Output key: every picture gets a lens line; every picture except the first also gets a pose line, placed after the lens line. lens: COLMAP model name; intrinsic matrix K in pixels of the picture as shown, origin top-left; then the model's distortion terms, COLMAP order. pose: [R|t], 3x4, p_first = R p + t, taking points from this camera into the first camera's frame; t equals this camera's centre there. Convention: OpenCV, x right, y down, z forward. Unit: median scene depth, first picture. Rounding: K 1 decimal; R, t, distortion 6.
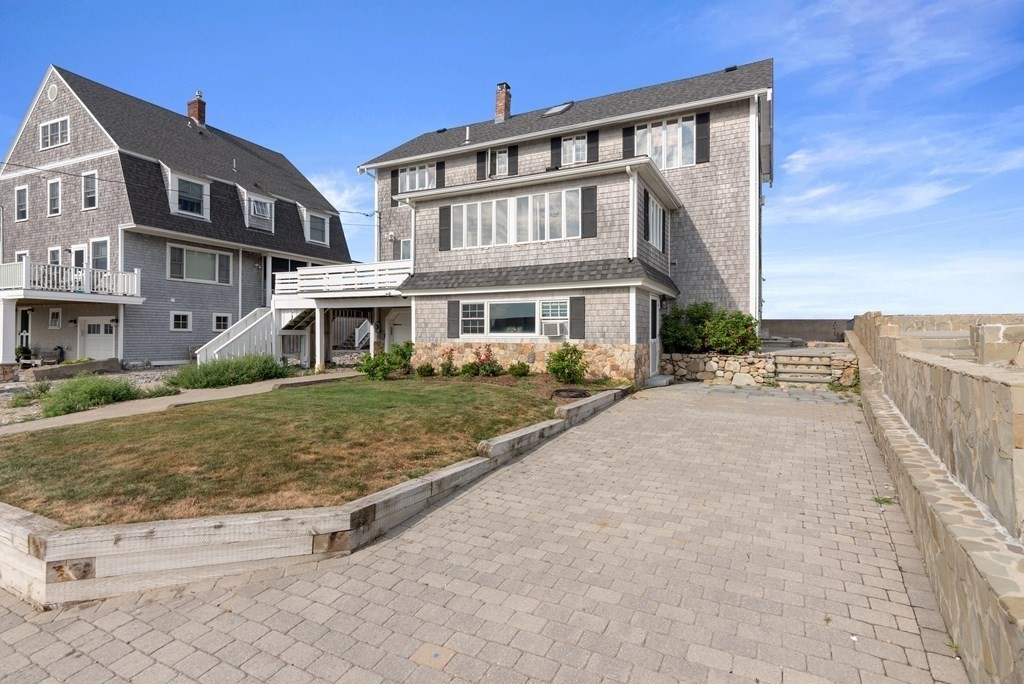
lens RADIAL K [[479.5, 0, 512.0], [0, 479.5, 342.0], [0, 0, 1]] dist [0.000792, 0.000066]
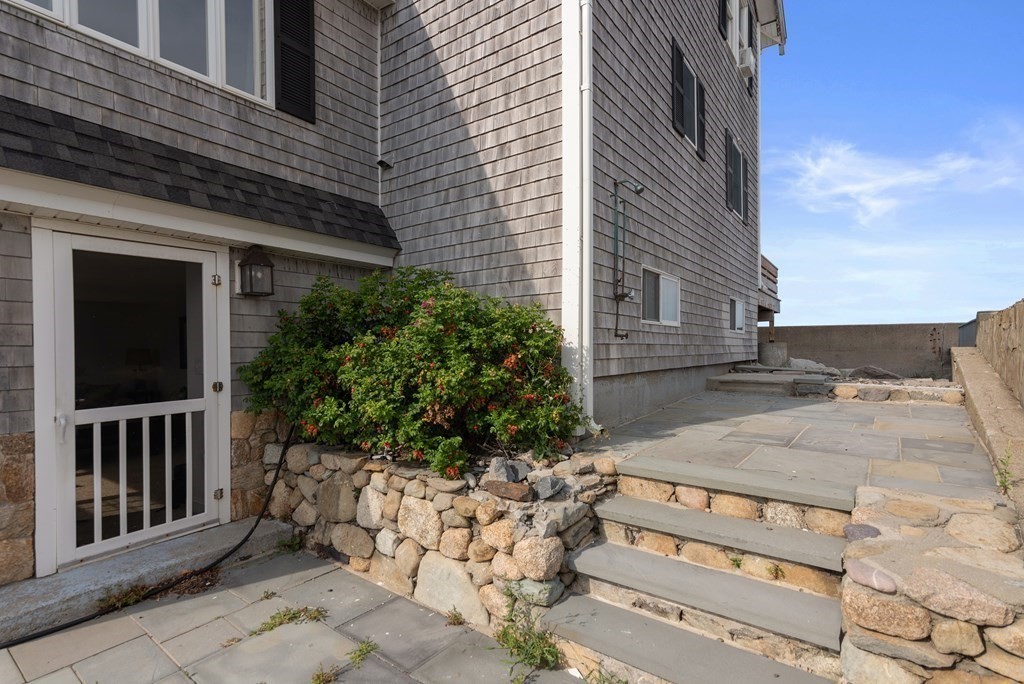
lens RADIAL K [[487.8, 0, 509.2], [0, 487.8, 357.6], [0, 0, 1]] dist [0.004066, 0.000331]
pose [[0.990625, -0.012209, -0.136065, 0.508692], [0.012556, 0.999920, 0.001688, -0.028570], [0.136033, -0.003381, 0.990698, 0.723461]]
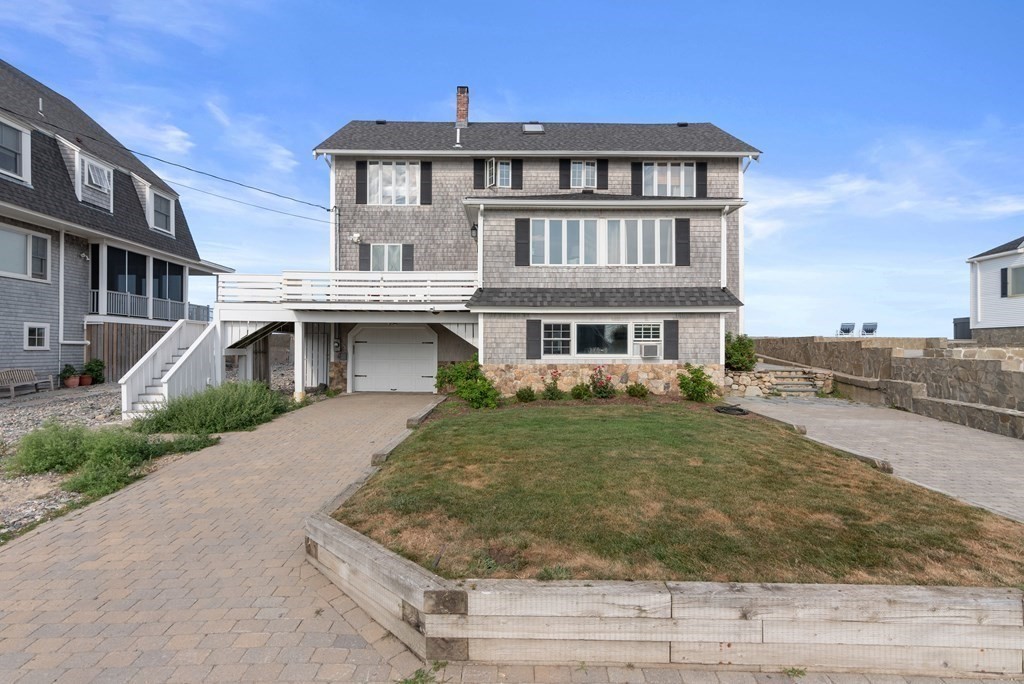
lens RADIAL K [[487.8, 0, 509.2], [0, 487.8, 357.6], [0, 0, 1]] dist [0.004066, 0.000331]
pose [[0.898746, -0.008676, 0.438384, -0.569898], [0.007814, 0.999962, 0.003770, -0.014983], [-0.438400, 0.000038, 0.898780, 0.152993]]
